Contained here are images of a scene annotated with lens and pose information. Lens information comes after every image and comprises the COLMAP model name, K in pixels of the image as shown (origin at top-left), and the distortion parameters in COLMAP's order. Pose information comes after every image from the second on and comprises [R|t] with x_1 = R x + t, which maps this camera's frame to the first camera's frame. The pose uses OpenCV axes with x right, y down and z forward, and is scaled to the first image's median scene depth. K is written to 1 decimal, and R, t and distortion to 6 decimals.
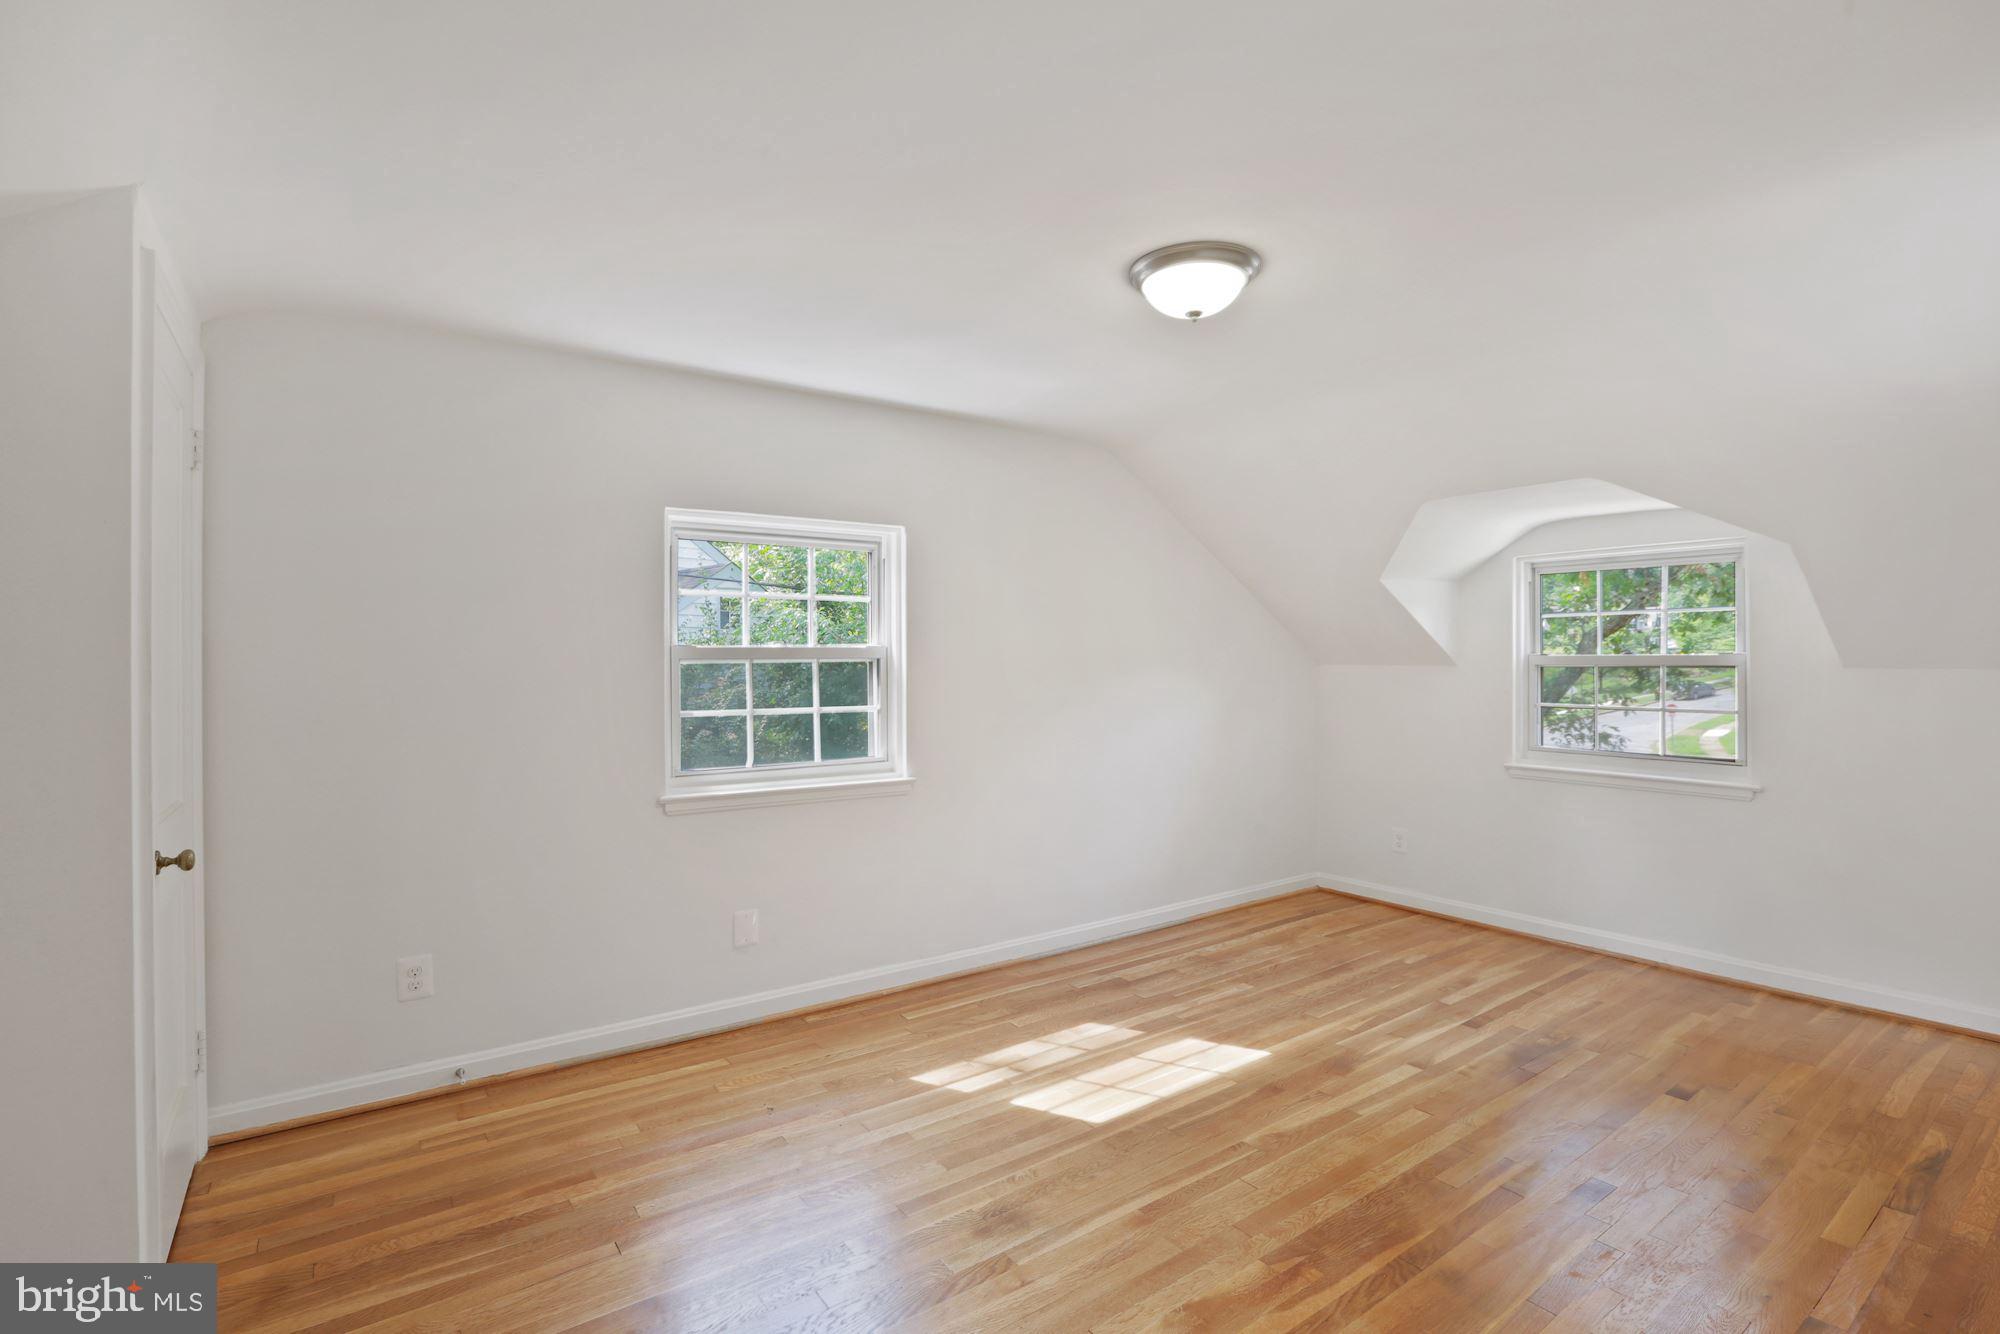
lens RADIAL K [[934.4, 0, 991.0], [0, 934.4, 672.4], [0, 0, 1]] dist [-0.054902, 0.023817]
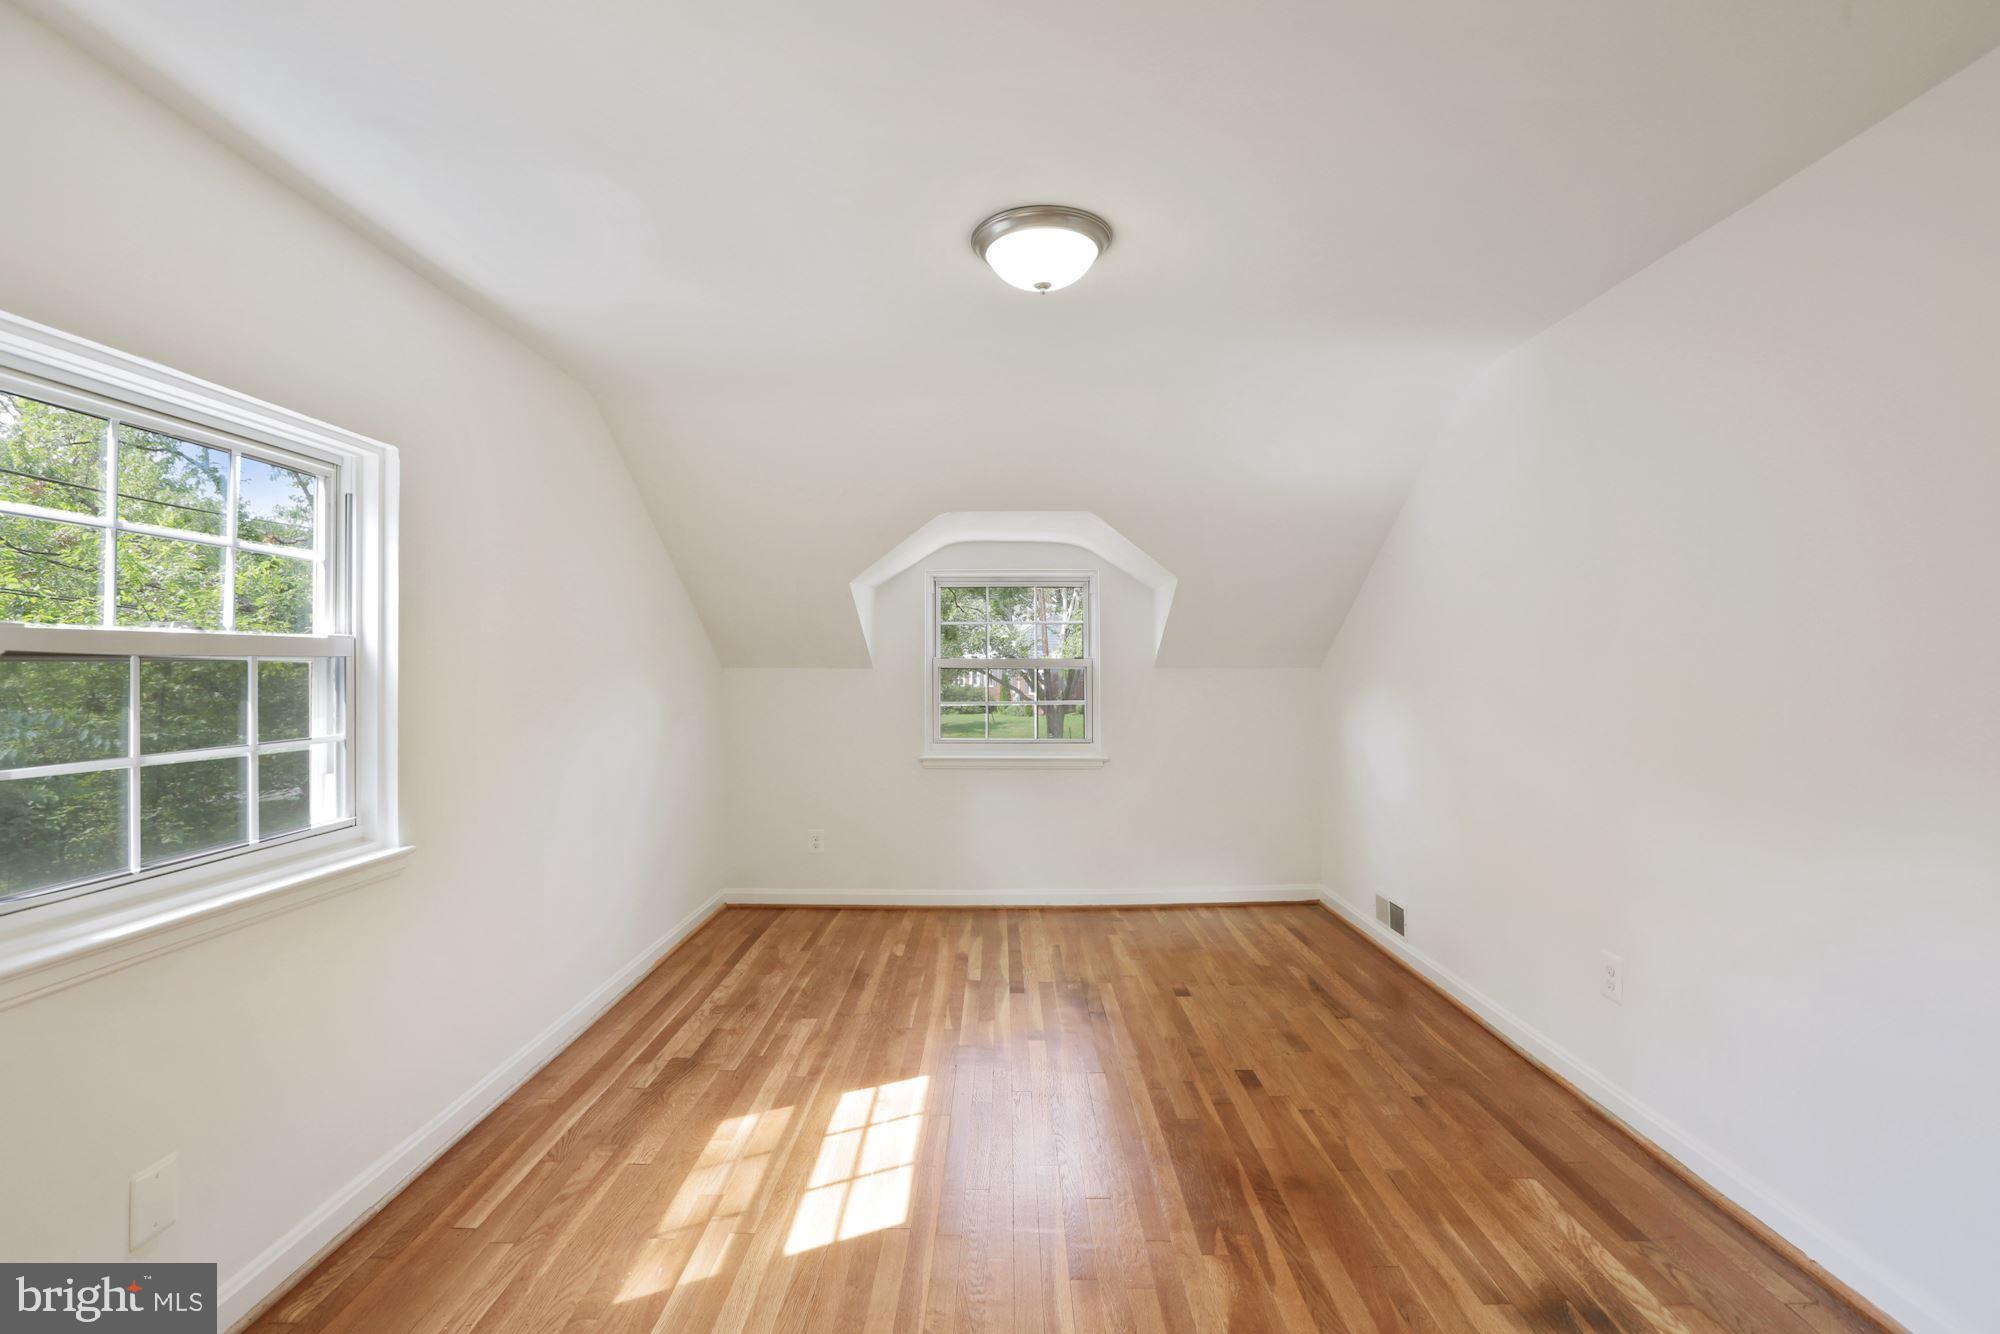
lens RADIAL K [[934.4, 0, 991.0], [0, 934.4, 672.4], [0, 0, 1]] dist [-0.054902, 0.023817]
pose [[0.583455, -0.004747, 0.812132, -0.395669], [0.009307, 0.999956, -0.000842, -0.000888], [-0.812092, 0.008050, 0.583474, 0.357123]]
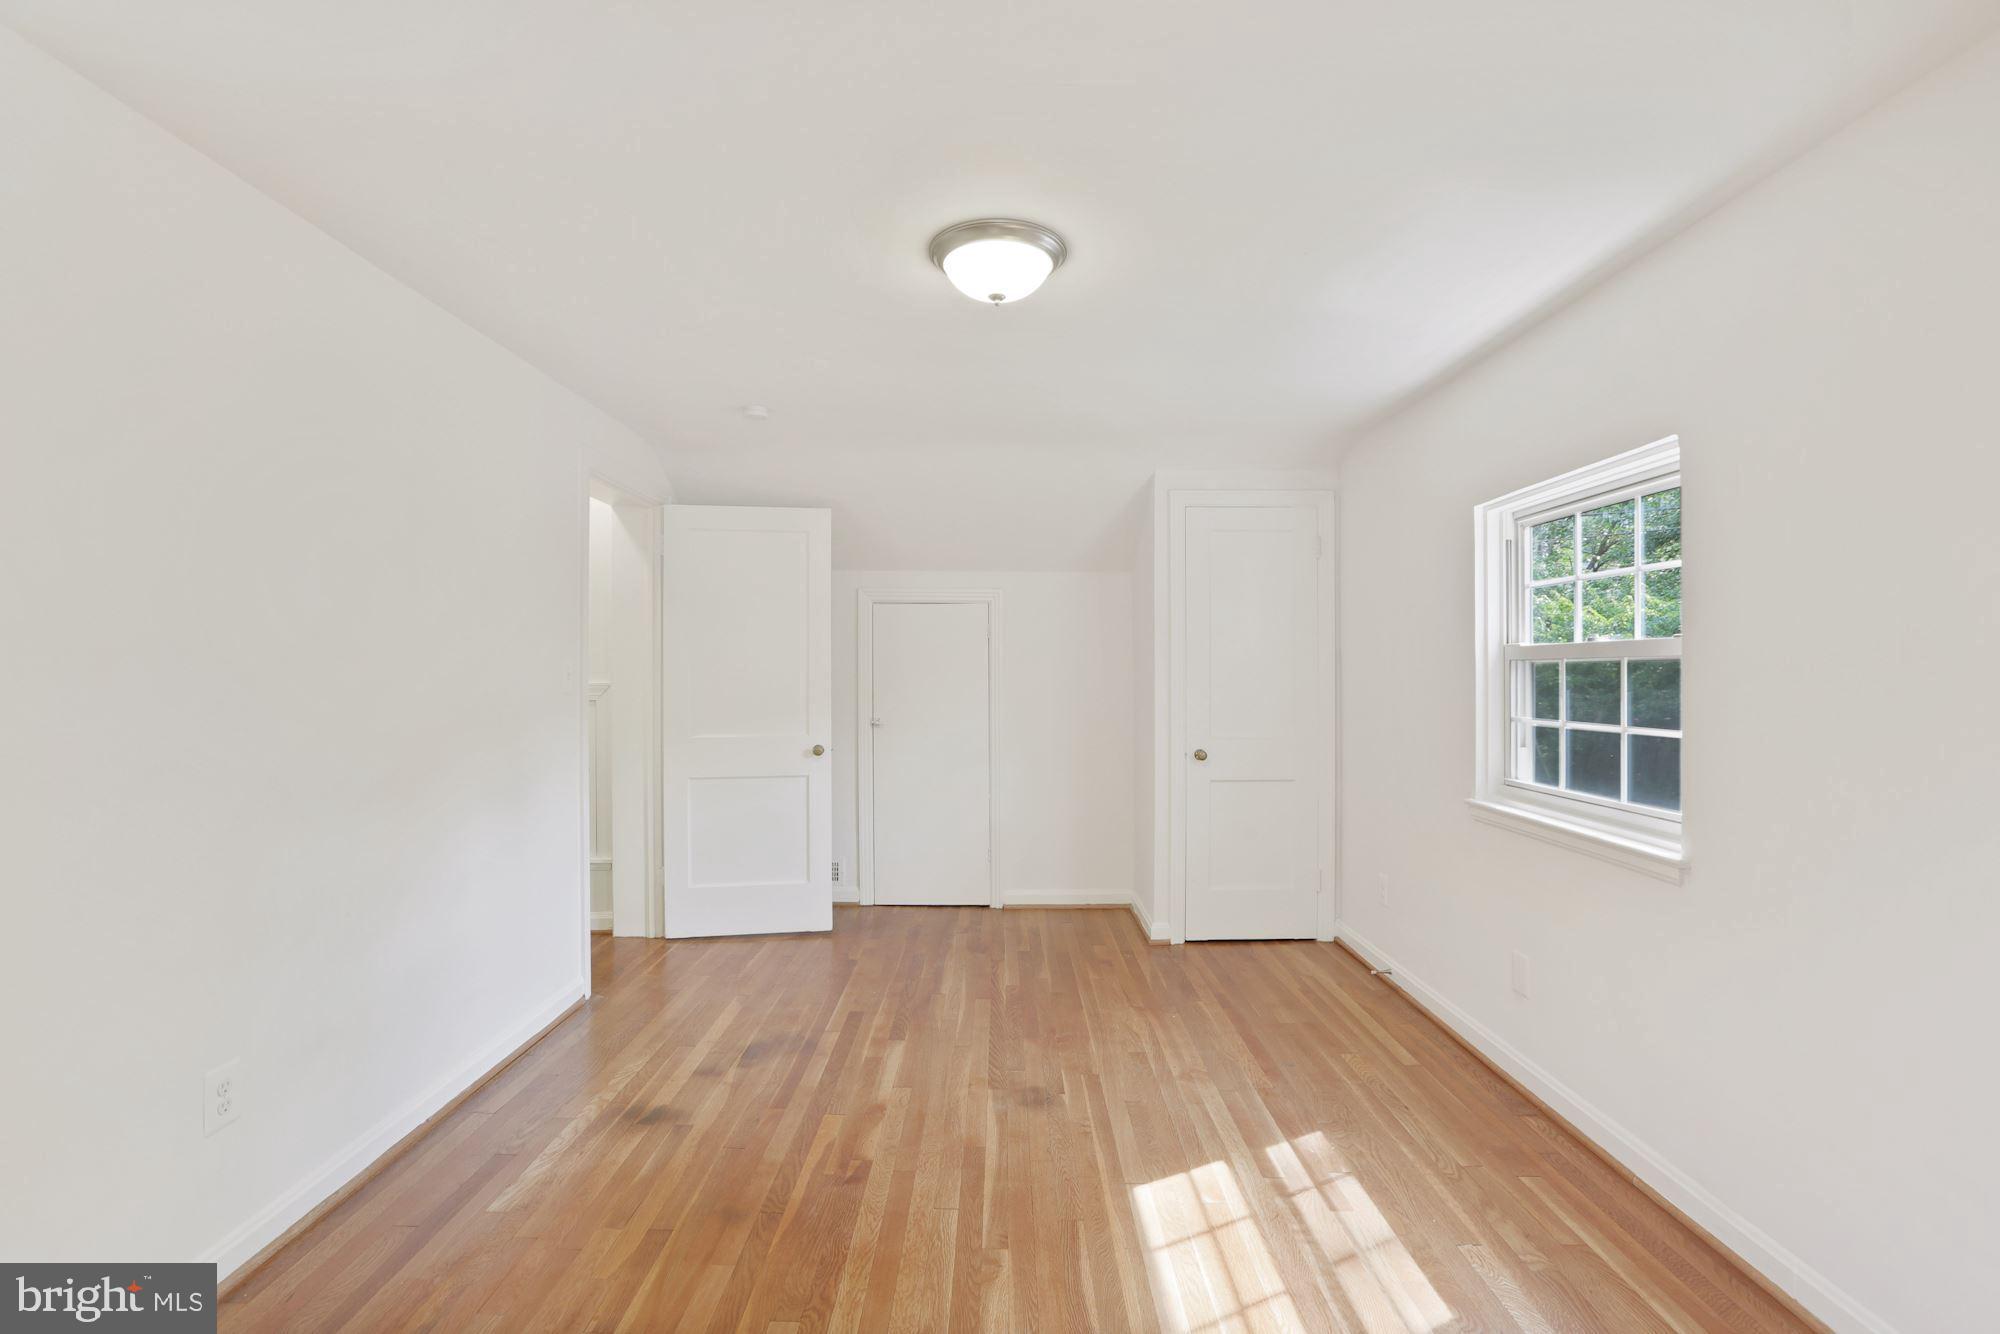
lens RADIAL K [[902.1, 0, 997.8], [0, 902.1, 702.6], [0, 0, 1]] dist [0.001671, -0.000904]
pose [[-0.574921, 0.032740, -0.817553, 0.692048], [-0.004398, 0.999061, 0.043102, -0.009311], [0.818197, 0.028375, -0.574237, 1.081714]]
